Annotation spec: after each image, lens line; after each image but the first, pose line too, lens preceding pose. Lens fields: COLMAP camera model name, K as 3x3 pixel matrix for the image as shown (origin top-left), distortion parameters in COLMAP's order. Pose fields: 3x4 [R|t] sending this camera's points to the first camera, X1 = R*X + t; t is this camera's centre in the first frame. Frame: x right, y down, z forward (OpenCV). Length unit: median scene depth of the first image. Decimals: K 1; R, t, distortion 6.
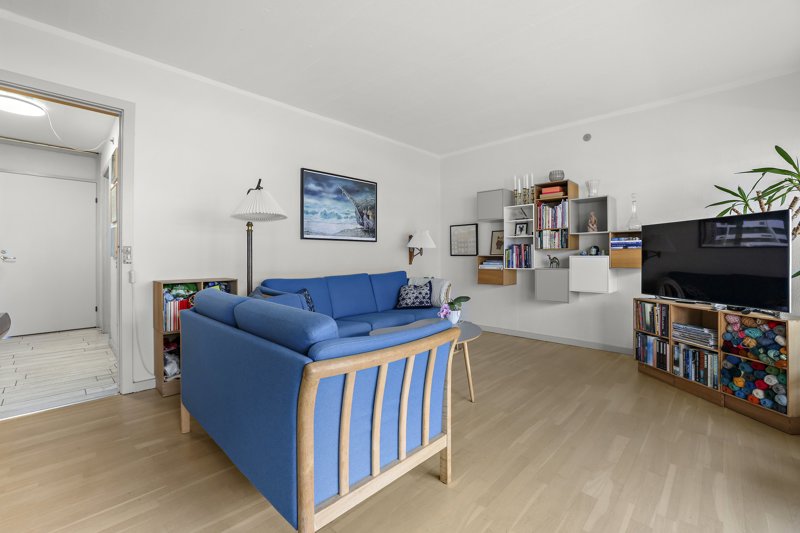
lens RADIAL K [[351.4, 0, 390.8], [0, 351.4, 254.4], [0, 0, 1]] dist [-0.040196, 0.012254]
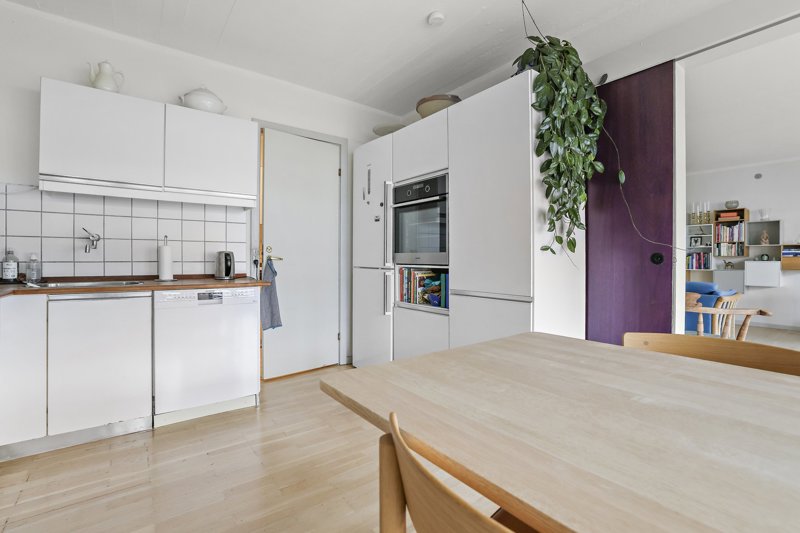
lens RADIAL K [[351.4, 0, 381.6], [0, 351.4, 261.5], [0, 0, 1]] dist [-0.040196, 0.012254]
pose [[0.985655, 0.009940, -0.168482, -0.717289], [-0.007472, 0.999855, 0.015279, -0.004243], [0.168610, -0.013801, 0.985586, -0.633315]]
